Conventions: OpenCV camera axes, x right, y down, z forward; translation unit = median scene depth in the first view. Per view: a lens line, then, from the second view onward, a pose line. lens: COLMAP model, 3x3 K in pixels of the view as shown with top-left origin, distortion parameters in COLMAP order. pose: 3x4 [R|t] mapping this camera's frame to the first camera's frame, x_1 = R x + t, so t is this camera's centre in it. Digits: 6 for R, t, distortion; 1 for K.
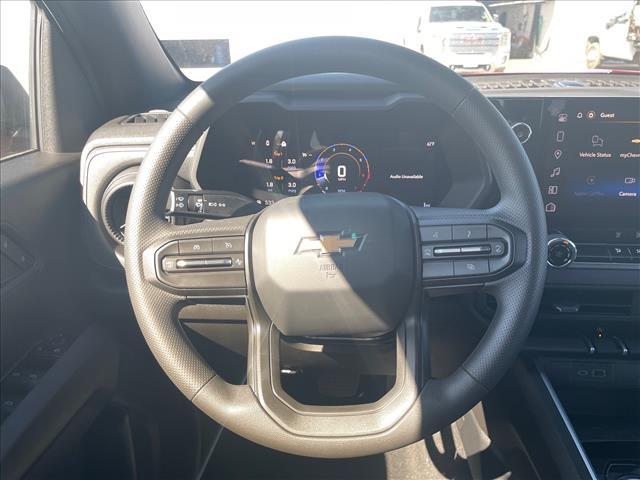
lens RADIAL K [[489.4, 0, 327.8], [0, 489.4, 230.7], [0, 0, 1]] dist [0.101159, -0.144699]
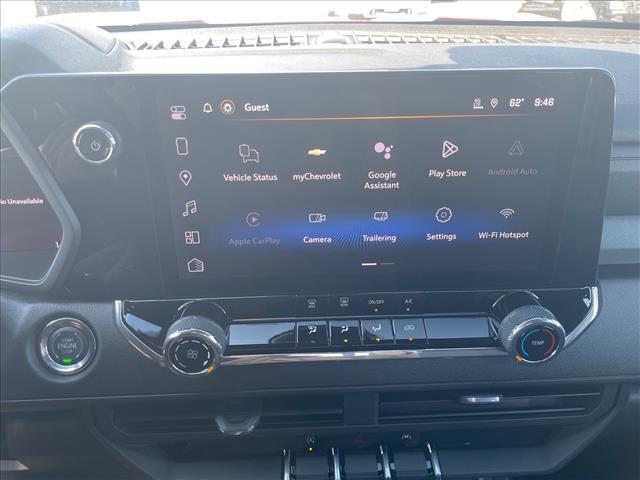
lens RADIAL K [[486.5, 0, 323.1], [0, 486.5, 237.1], [0, 0, 1]] dist [0.090311, -0.118514]
pose [[0.992852, -0.049934, 0.108401, 0.565473], [0.037721, 0.992999, 0.111935, -0.146631], [-0.113231, -0.107046, 0.987785, 0.440338]]
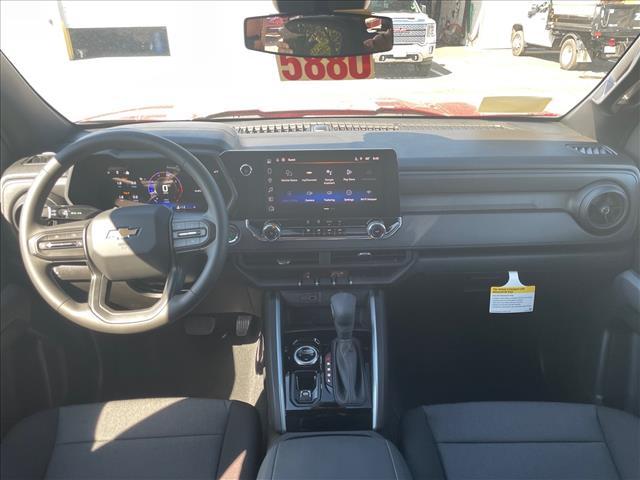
lens RADIAL K [[485.9, 0, 326.0], [0, 485.9, 241.2], [0, 0, 1]] dist [0.094383, -0.121444]
pose [[0.995632, -0.037658, 0.085430, 0.518158], [0.033155, 0.998016, 0.053532, -0.016240], [-0.087276, -0.050466, 0.994905, -0.874704]]
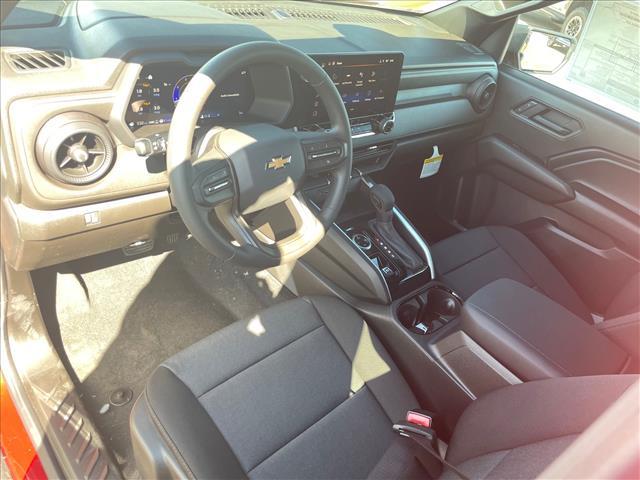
lens RADIAL K [[486.5, 0, 323.1], [0, 486.5, 237.1], [0, 0, 1]] dist [0.090311, -0.118514]
pose [[0.668794, -0.291776, 0.683800, -0.971040], [0.028187, 0.929058, 0.368859, -0.307923], [-0.742914, -0.227416, 0.629572, -0.301096]]
